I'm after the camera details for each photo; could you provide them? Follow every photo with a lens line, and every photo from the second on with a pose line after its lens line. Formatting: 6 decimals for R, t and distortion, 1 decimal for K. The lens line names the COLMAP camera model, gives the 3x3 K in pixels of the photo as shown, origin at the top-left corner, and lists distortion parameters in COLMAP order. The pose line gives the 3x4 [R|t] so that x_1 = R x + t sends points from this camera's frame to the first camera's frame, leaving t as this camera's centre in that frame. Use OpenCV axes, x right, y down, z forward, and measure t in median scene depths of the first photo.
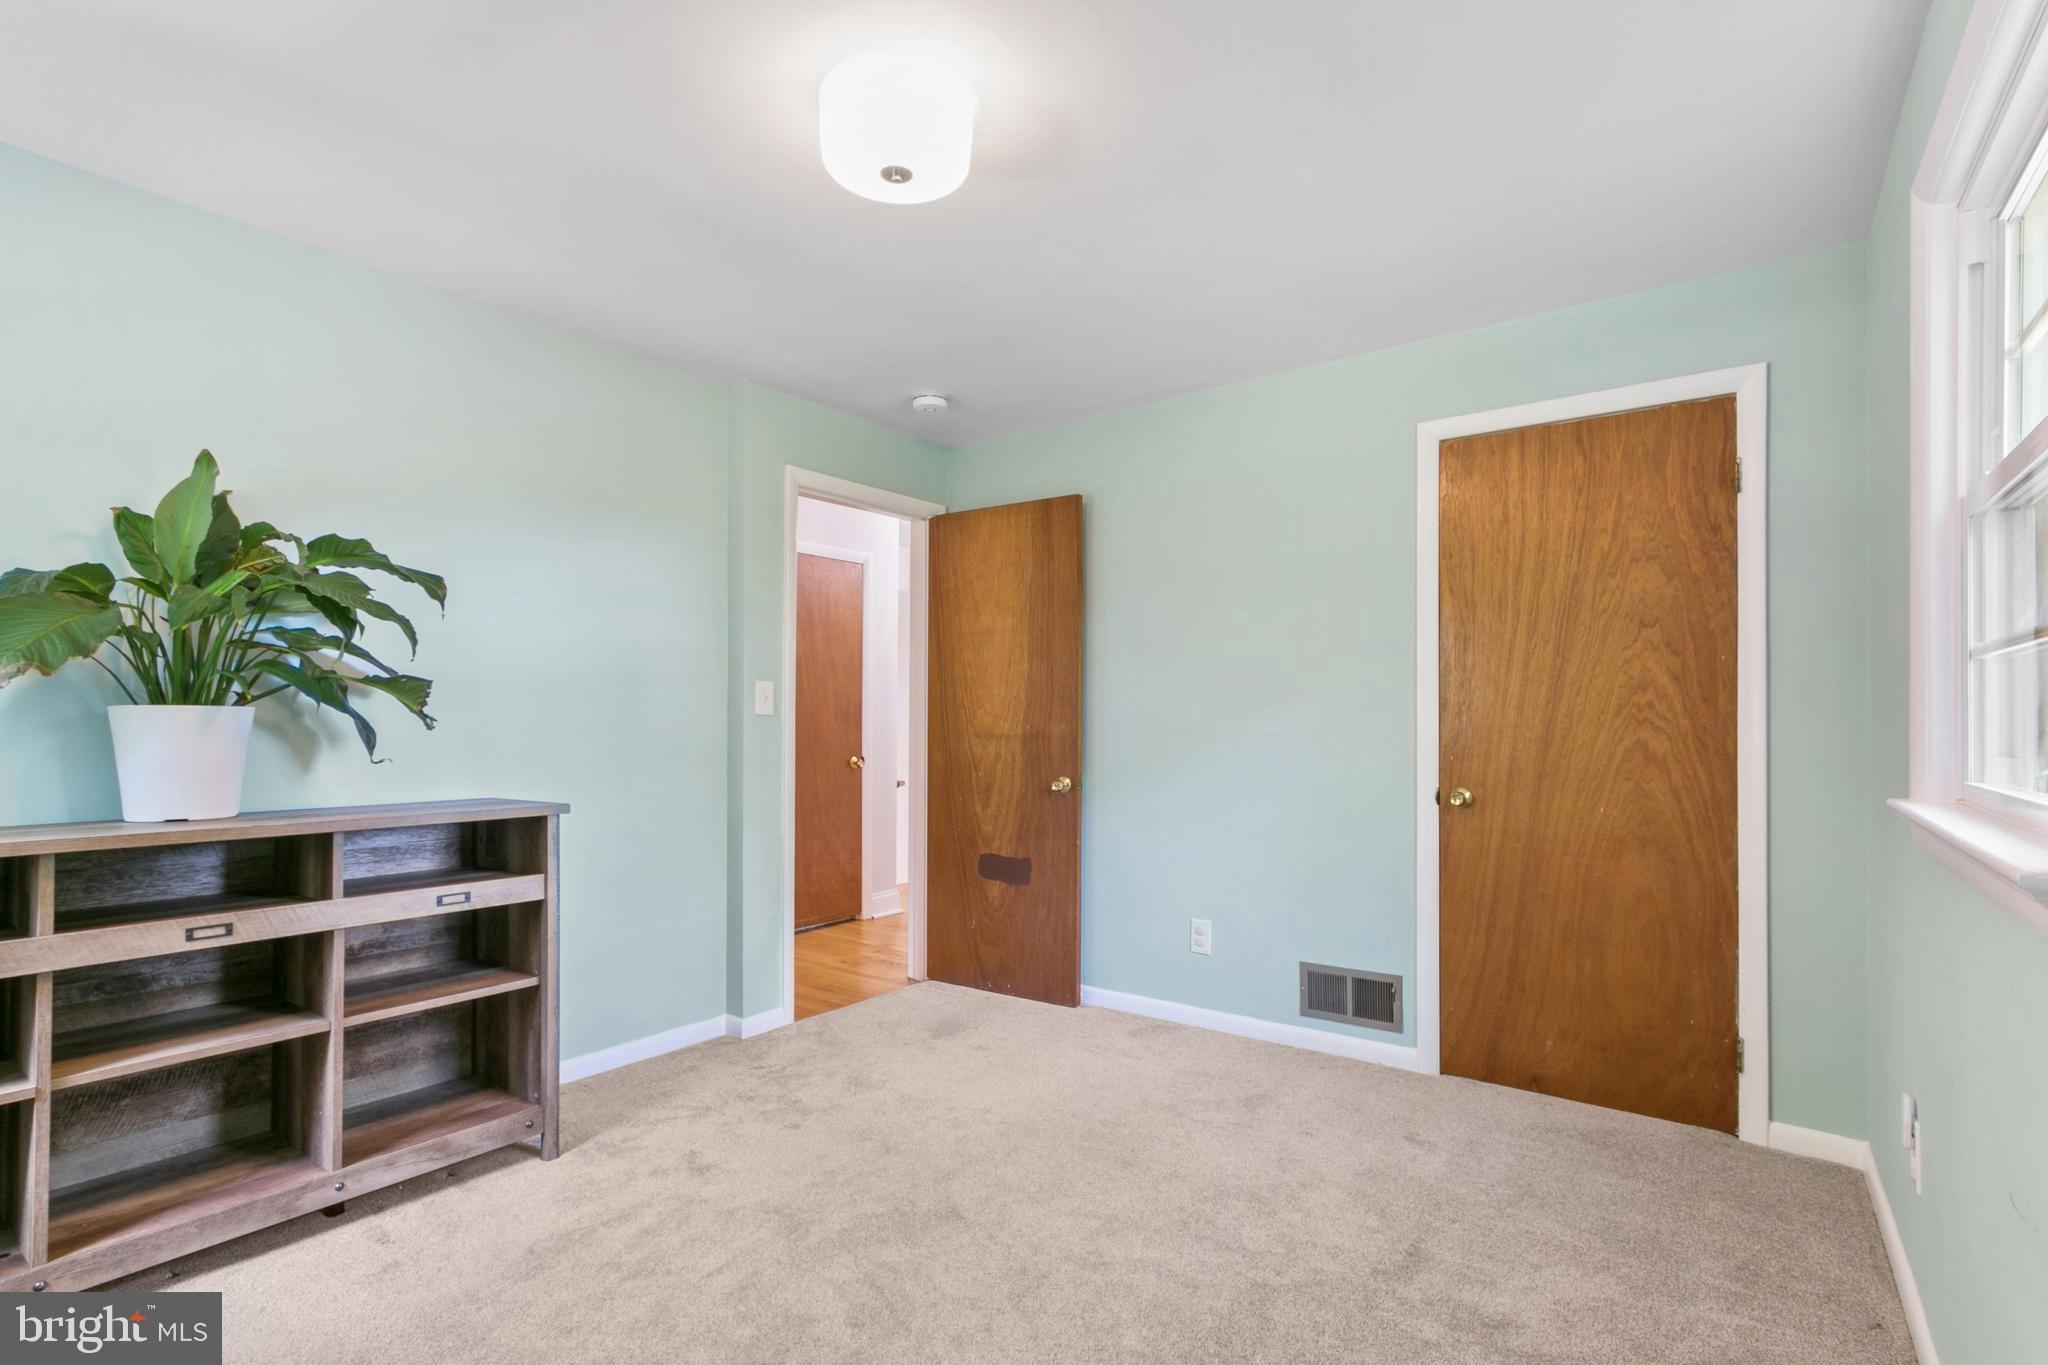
lens RADIAL K [[970.2, 0, 1021.4], [0, 970.2, 708.8], [0, 0, 1]] dist [-0.000281, 0.000243]
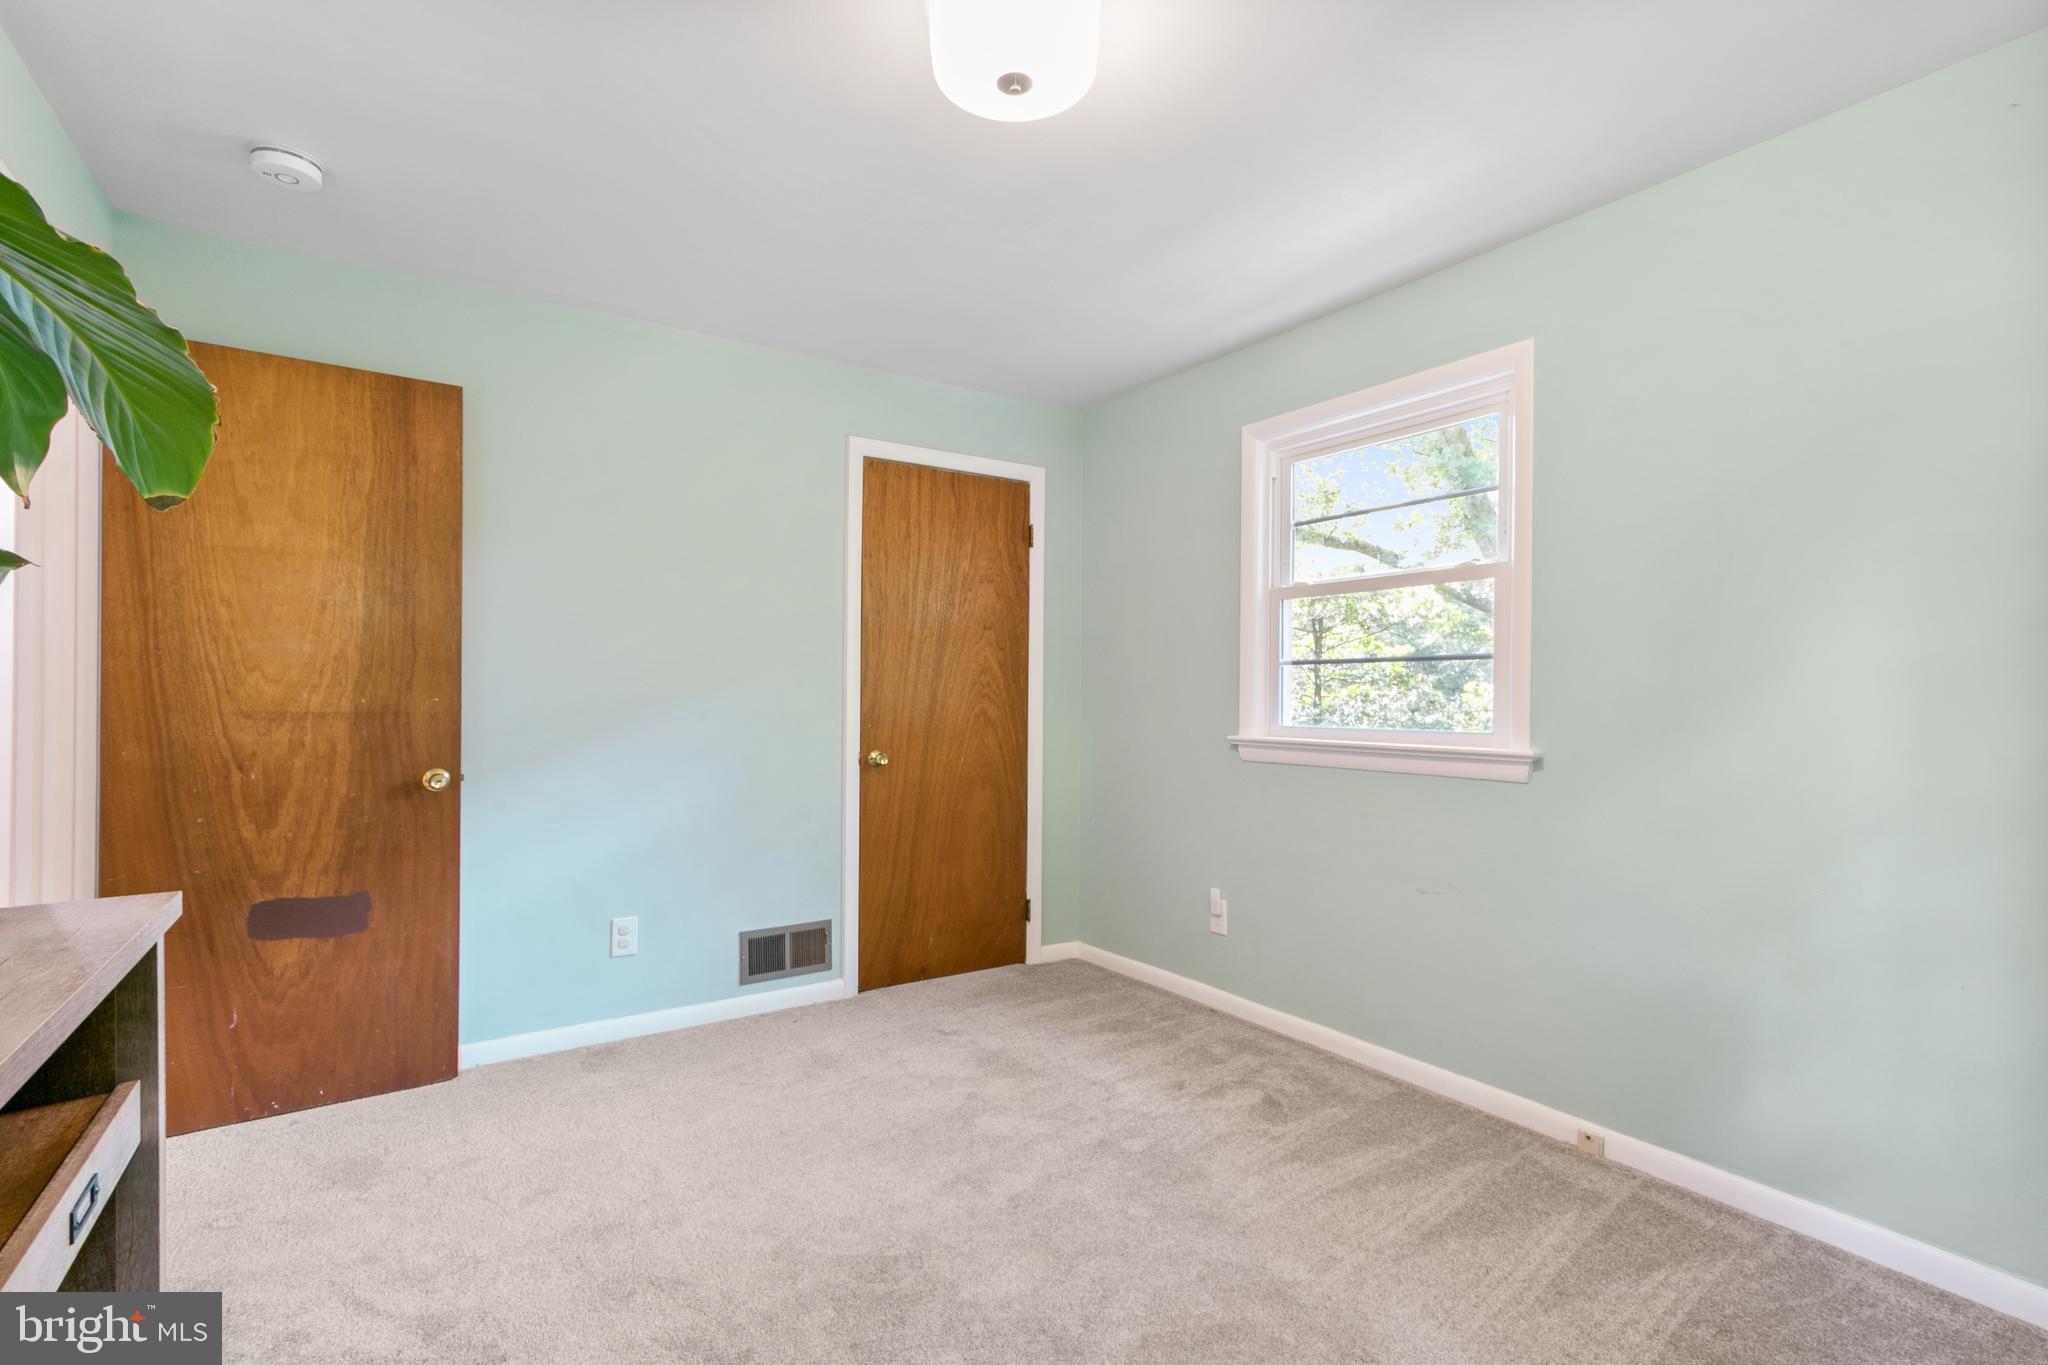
lens RADIAL K [[943.5, 0, 1018.0], [0, 943.5, 697.4], [0, 0, 1]] dist [-0.001771, 0.000185]
pose [[0.343014, 0.002102, 0.939328, -0.602341], [-0.013530, 0.999905, 0.002704, 0.010791], [-0.939233, -0.013637, 0.343010, 0.445021]]
